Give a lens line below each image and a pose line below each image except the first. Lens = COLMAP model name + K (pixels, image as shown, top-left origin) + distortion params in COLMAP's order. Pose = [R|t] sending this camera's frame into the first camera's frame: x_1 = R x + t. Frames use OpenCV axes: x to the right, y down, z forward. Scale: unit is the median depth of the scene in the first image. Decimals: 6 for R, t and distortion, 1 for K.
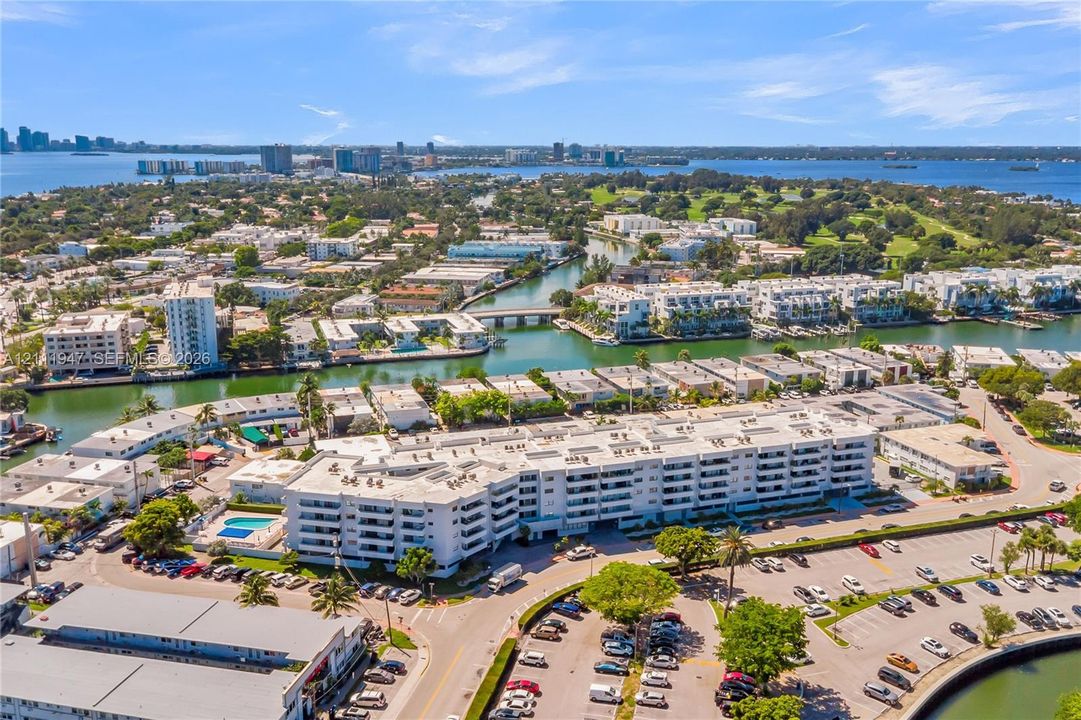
lens RADIAL K [[935.6, 0, 540.5], [0, 935.6, 360.0], [0, 0, 1]] dist [0.015088, 0.014260]
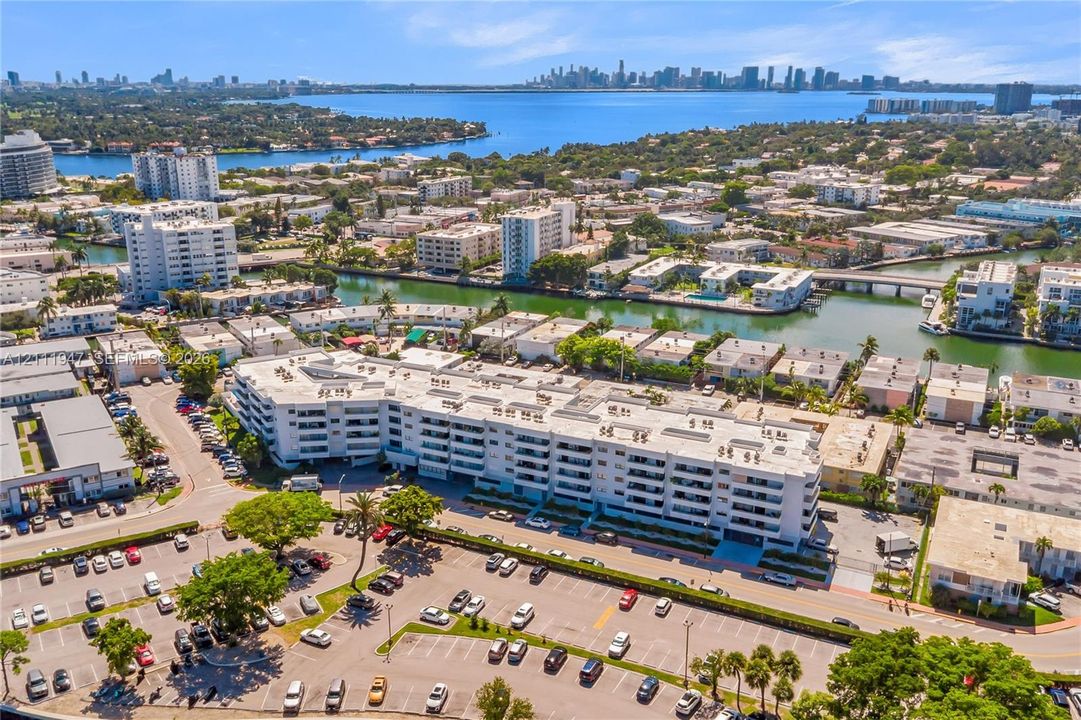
lens RADIAL K [[935.6, 0, 540.5], [0, 935.6, 360.0], [0, 0, 1]] dist [0.015088, 0.014260]
pose [[0.707341, 0.203358, -0.676989, 0.461122], [-0.162167, 0.978865, 0.124600, -0.046034], [0.688019, 0.021650, 0.725370, 0.220751]]
